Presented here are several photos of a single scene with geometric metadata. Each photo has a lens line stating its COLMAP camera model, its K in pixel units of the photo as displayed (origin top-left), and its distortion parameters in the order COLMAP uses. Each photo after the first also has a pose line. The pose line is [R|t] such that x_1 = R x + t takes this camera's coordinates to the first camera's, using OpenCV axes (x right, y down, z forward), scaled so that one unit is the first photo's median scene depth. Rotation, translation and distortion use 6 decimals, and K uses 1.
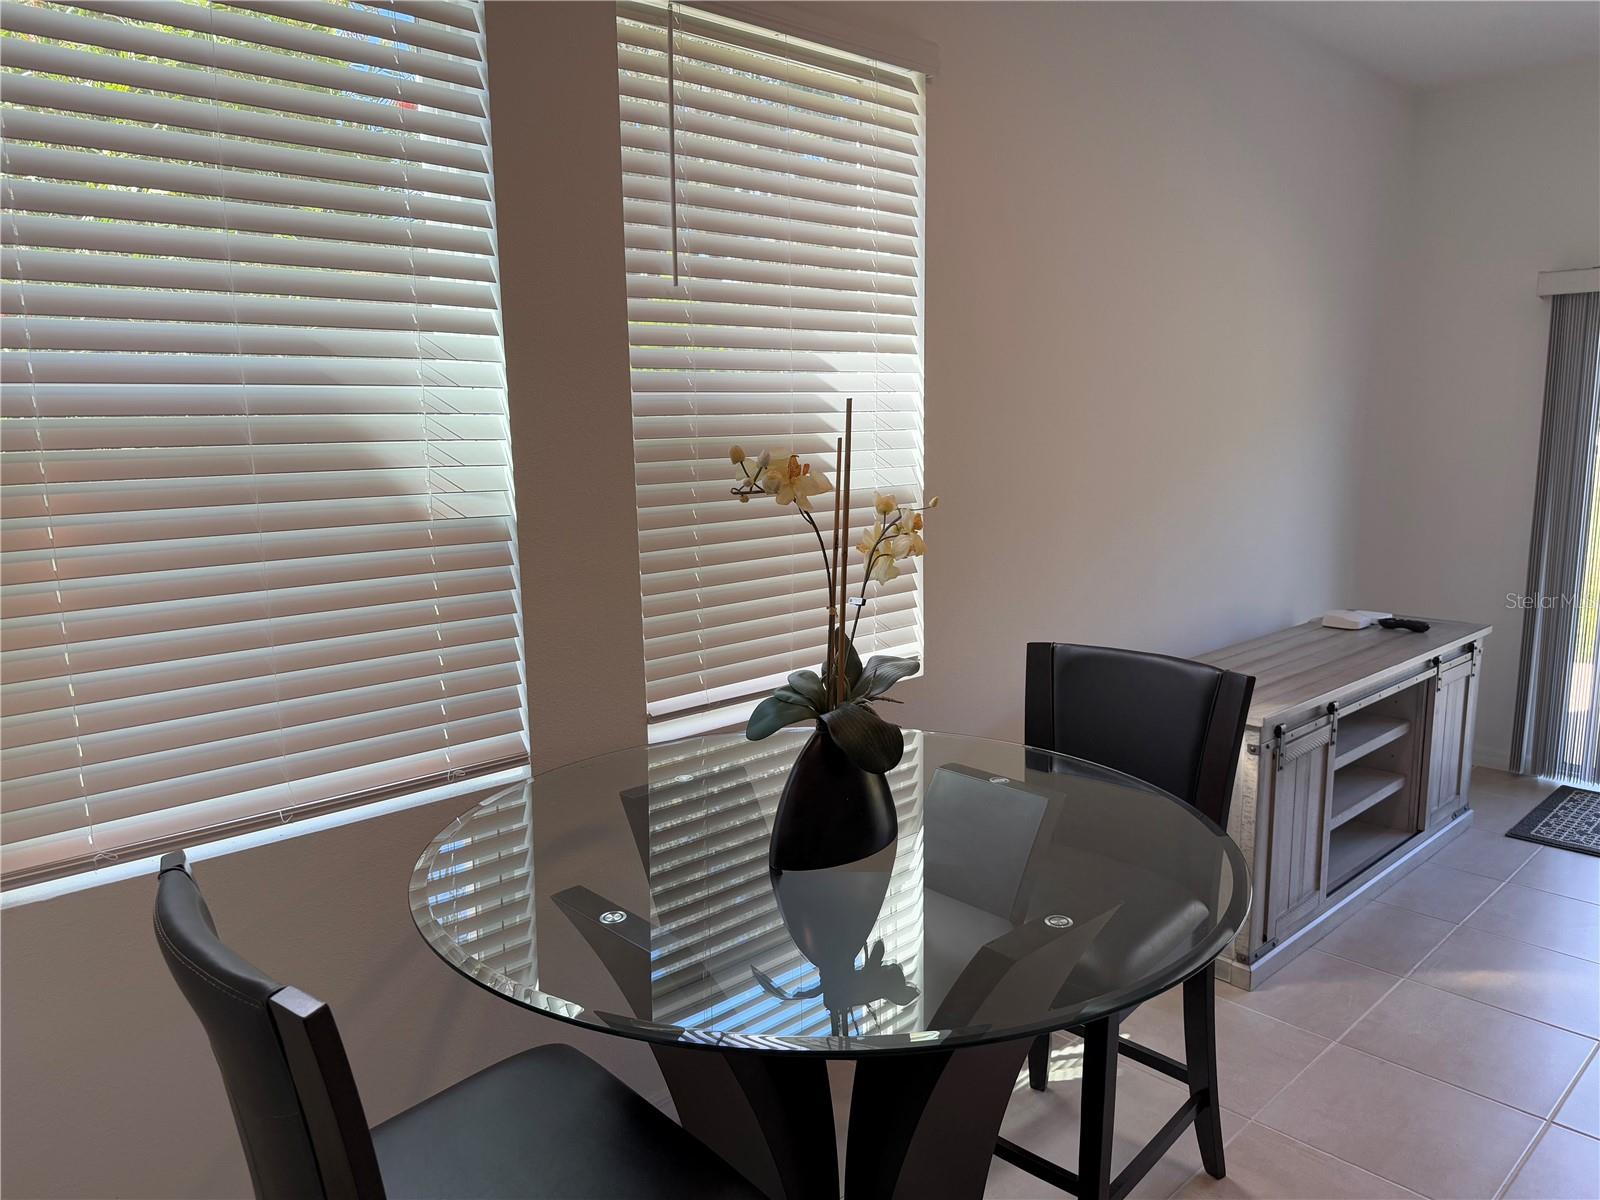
lens RADIAL K [[1142.1, 0, 800.0], [0, 1142.1, 600.0], [0, 0, 1]] dist [0.110658, -0.175816]
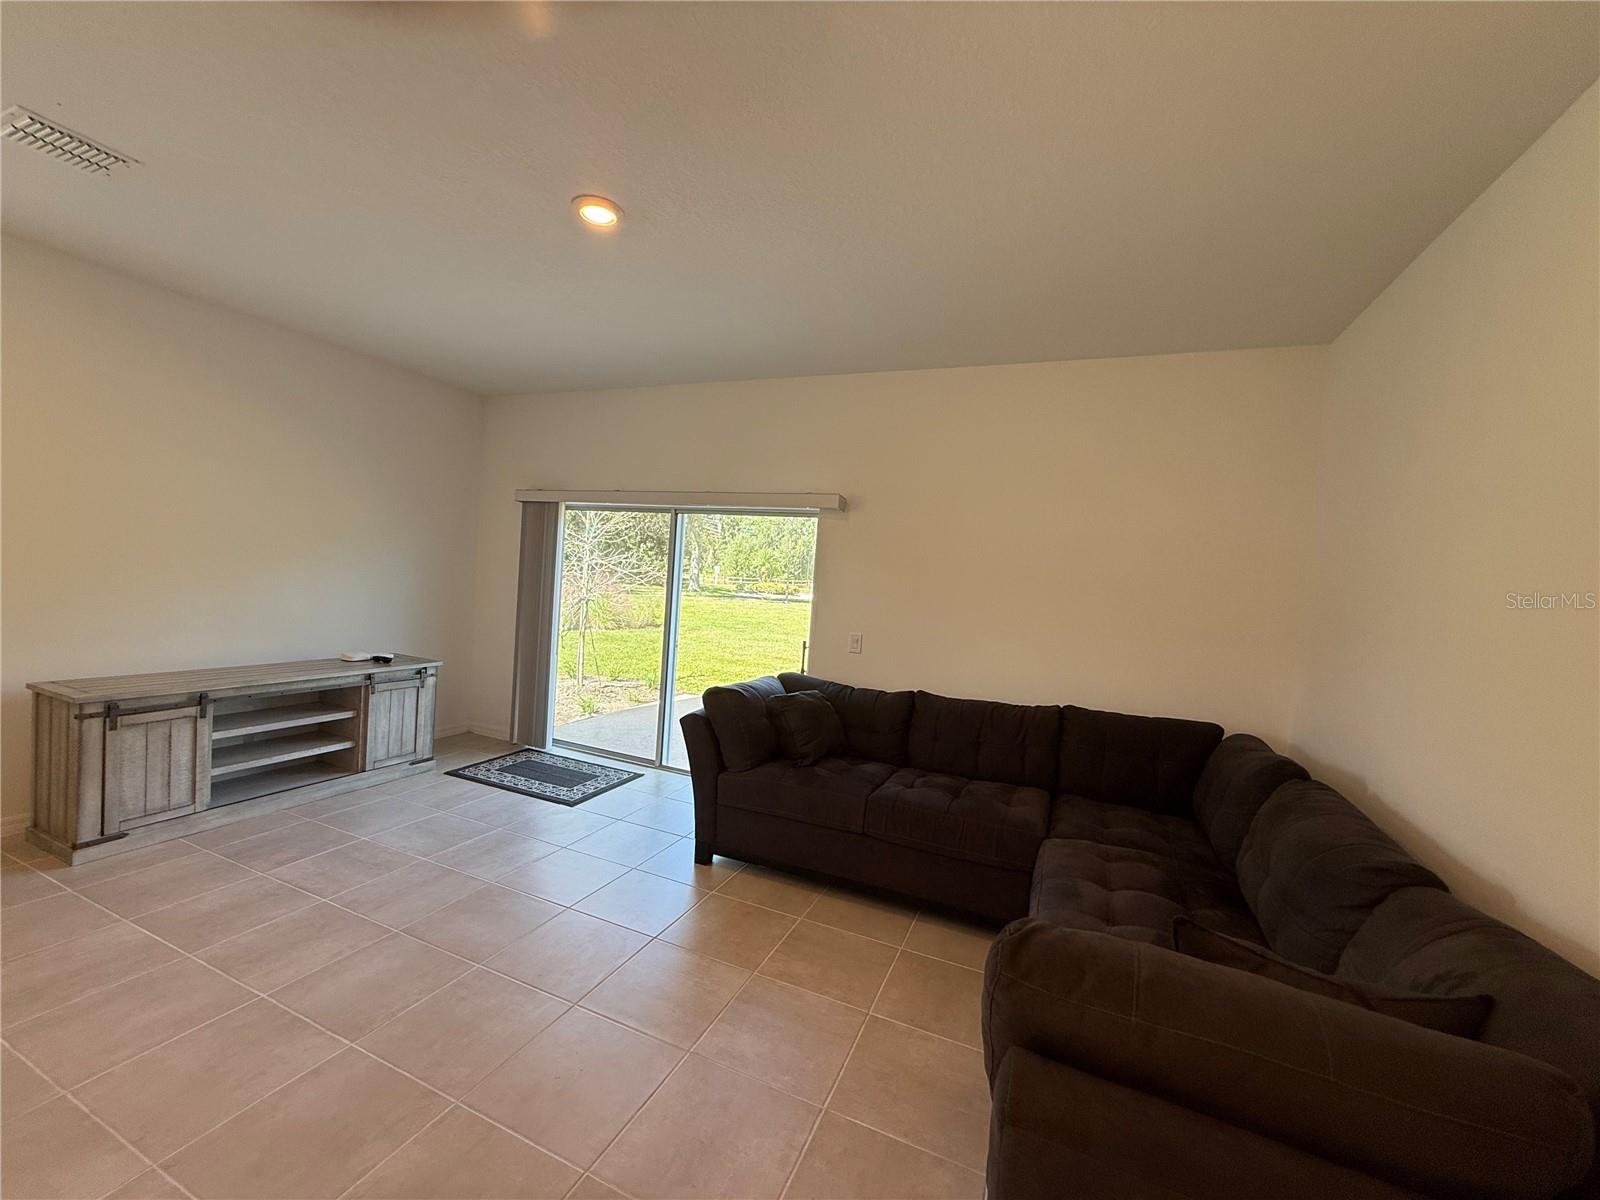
lens RADIAL K [[641.7, 0, 800.0], [0, 641.7, 600.0], [0, 0, 1]] dist [-0.000519, -0.007125]
pose [[0.918027, 0.059719, 0.391994, 0.726717], [-0.015172, 0.993160, -0.115774, 0.036345], [-0.396227, 0.100336, 0.912654, -0.210583]]
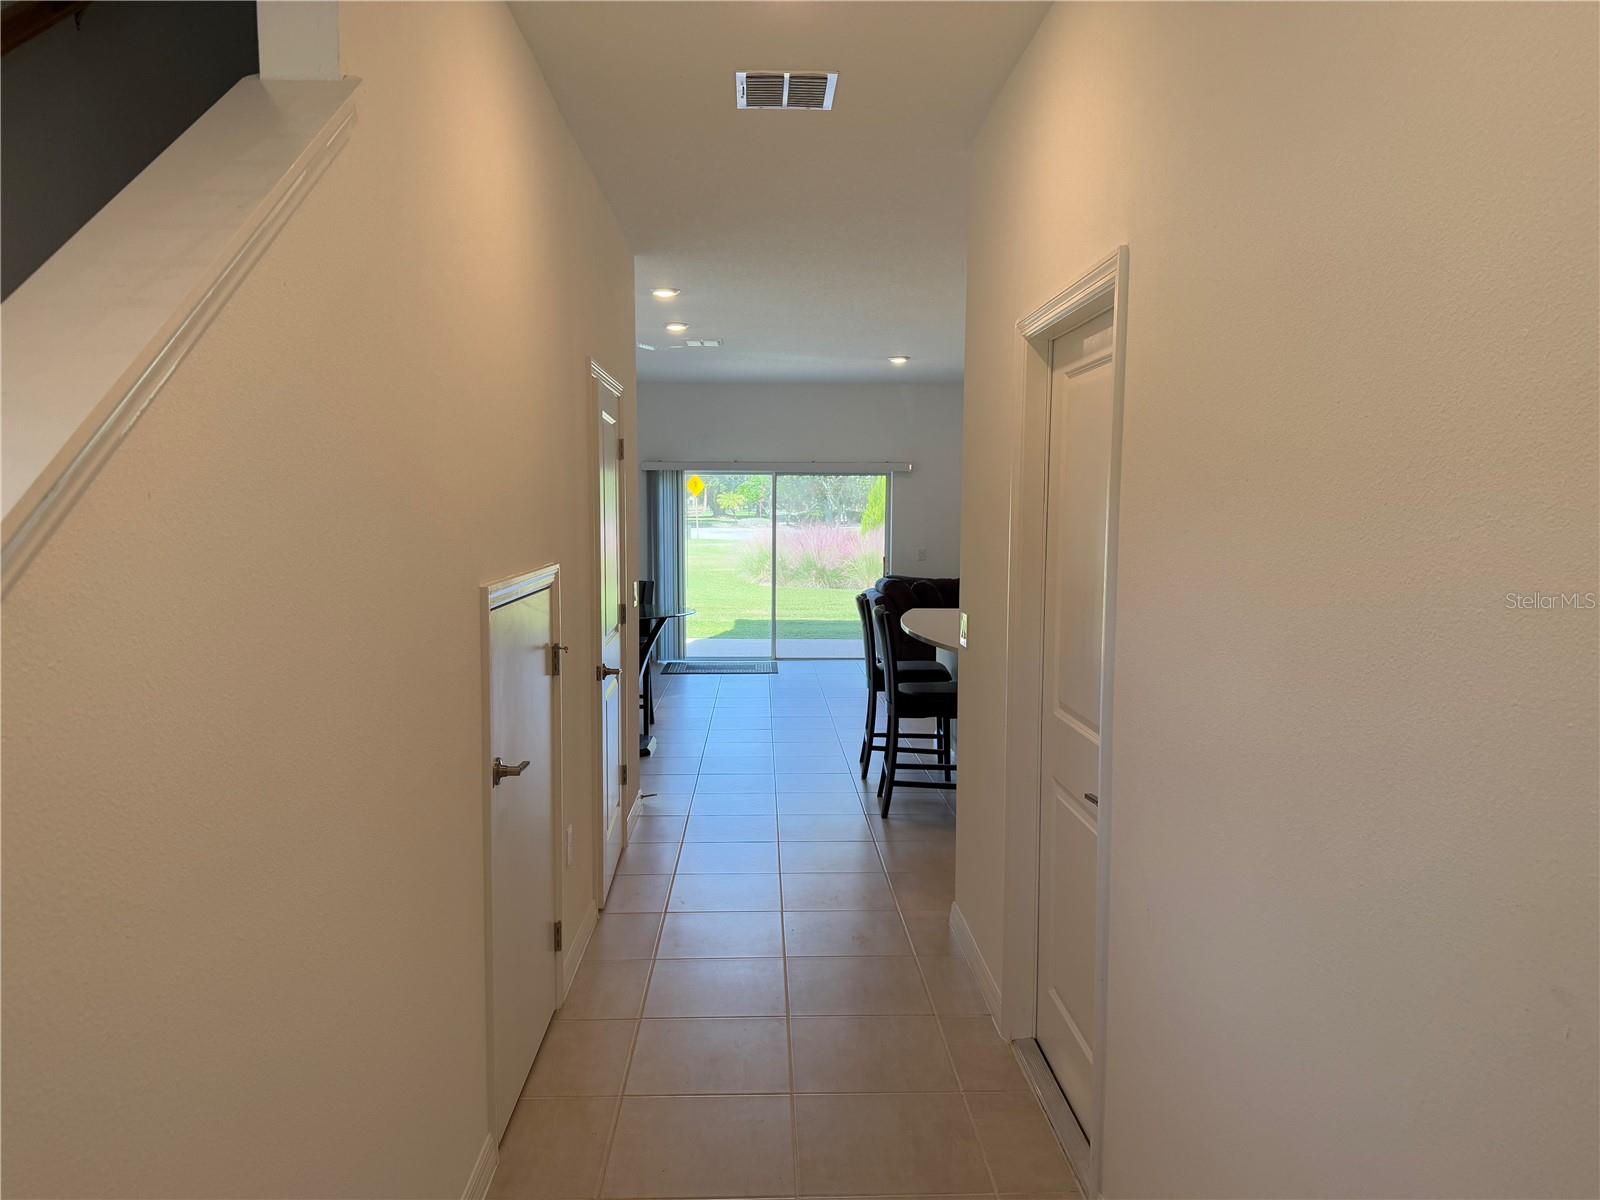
lens RADIAL K [[1142.1, 0, 800.0], [0, 1142.1, 600.0], [0, 0, 1]] dist [0.110658, -0.175816]
pose [[0.675193, -0.051078, 0.735870, -1.296502], [0.114767, 0.992725, -0.036397, 0.213256], [-0.728658, 0.109029, 0.676143, -1.210241]]
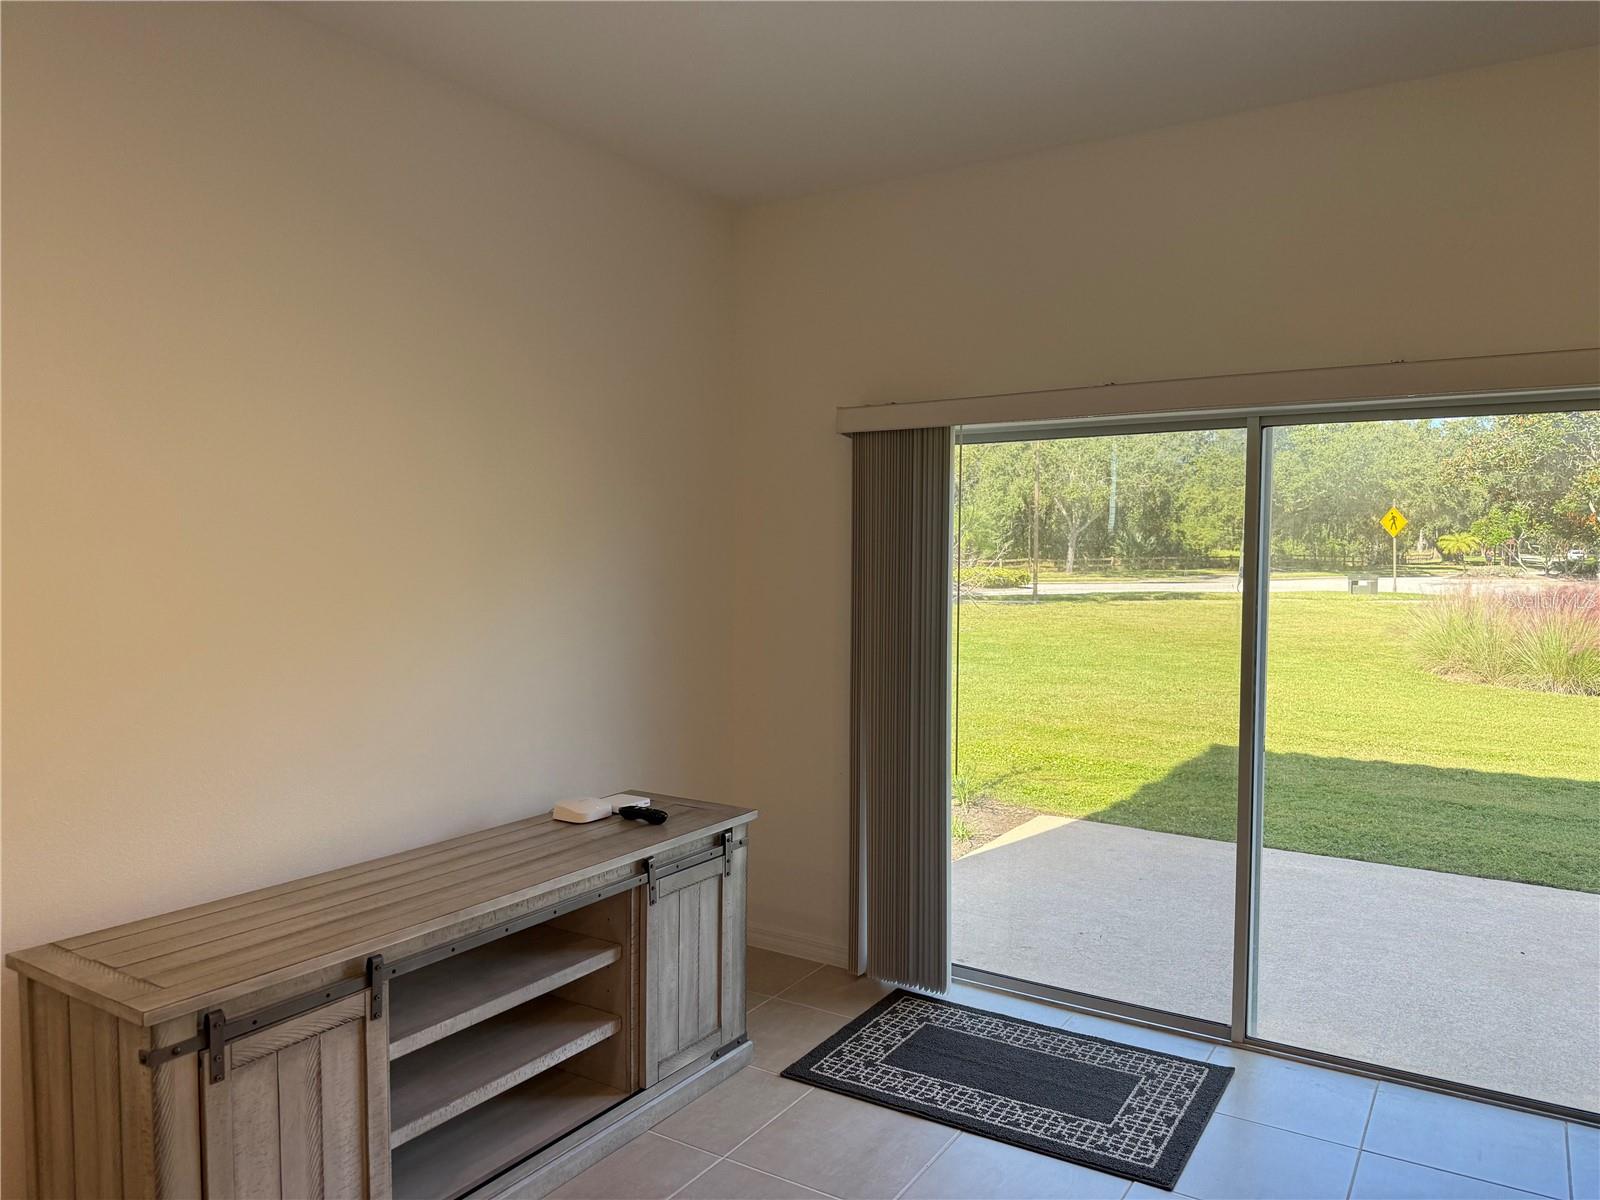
lens RADIAL K [[1142.1, 0, 800.0], [0, 1142.1, 600.0], [0, 0, 1]] dist [0.110658, -0.175816]
pose [[0.971561, 0.001032, 0.236785, 0.437170], [0.027620, 0.992671, -0.117651, -0.030045], [-0.235171, 0.120845, 0.964412, 0.183524]]
